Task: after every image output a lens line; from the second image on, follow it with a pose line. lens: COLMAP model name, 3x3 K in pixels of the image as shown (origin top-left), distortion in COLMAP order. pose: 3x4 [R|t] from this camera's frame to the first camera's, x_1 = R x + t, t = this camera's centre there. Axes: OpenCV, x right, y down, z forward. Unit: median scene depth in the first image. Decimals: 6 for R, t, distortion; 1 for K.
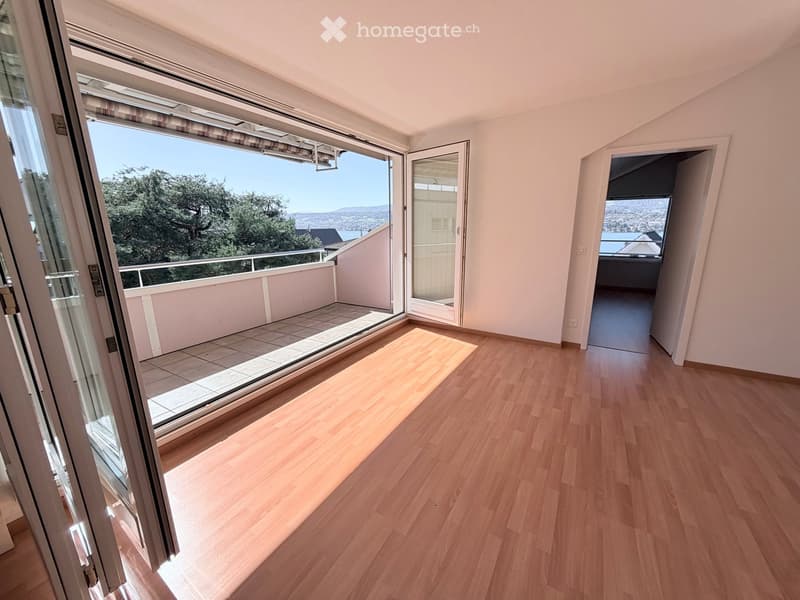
lens RADIAL K [[323.4, 0, 400.0], [0, 323.4, 300.0], [0, 0, 1]] dist [0.036379, 0.000038]
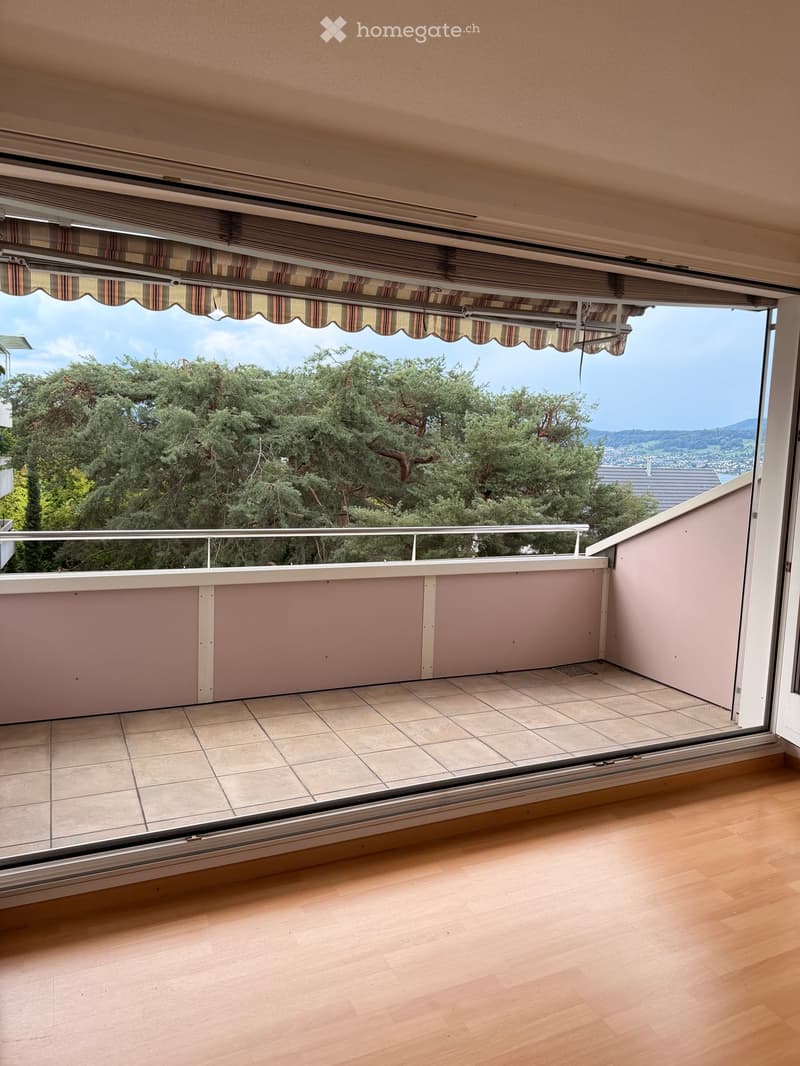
lens RADIAL K [[769.2, 0, 399.6], [0, 769.2, 545.2], [0, 0, 1]] dist [0.057197, -0.001838]
pose [[0.836515, 0.108154, -0.537165, 0.111495], [-0.169639, 0.983280, -0.066198, -0.033980], [0.521024, 0.146500, 0.840876, 0.072169]]
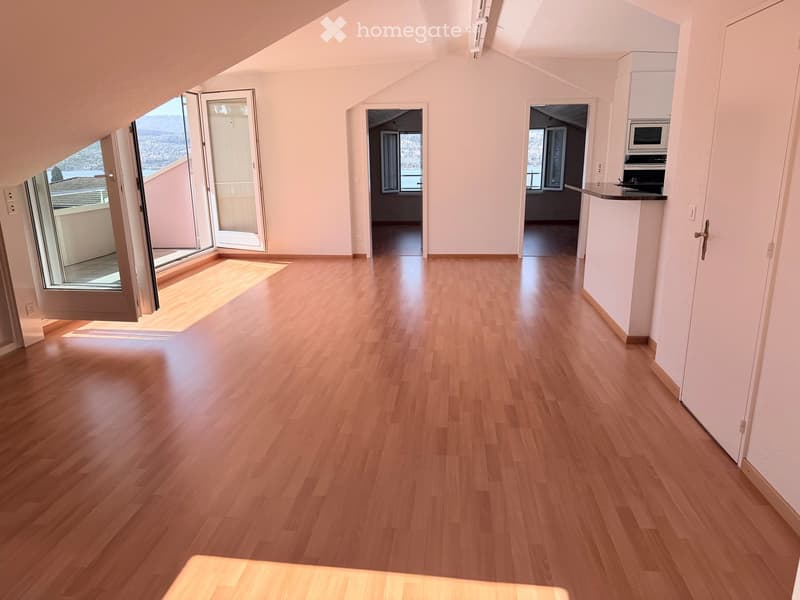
lens RADIAL K [[550.9, 0, 400.0], [0, 550.9, 300.0], [0, 0, 1]] dist [0.004547, 0.000402]
pose [[0.892591, -0.114988, 0.435958, -0.233892], [0.107355, 0.993325, 0.042198, 0.194184], [-0.437900, 0.009137, 0.898977, -0.806446]]
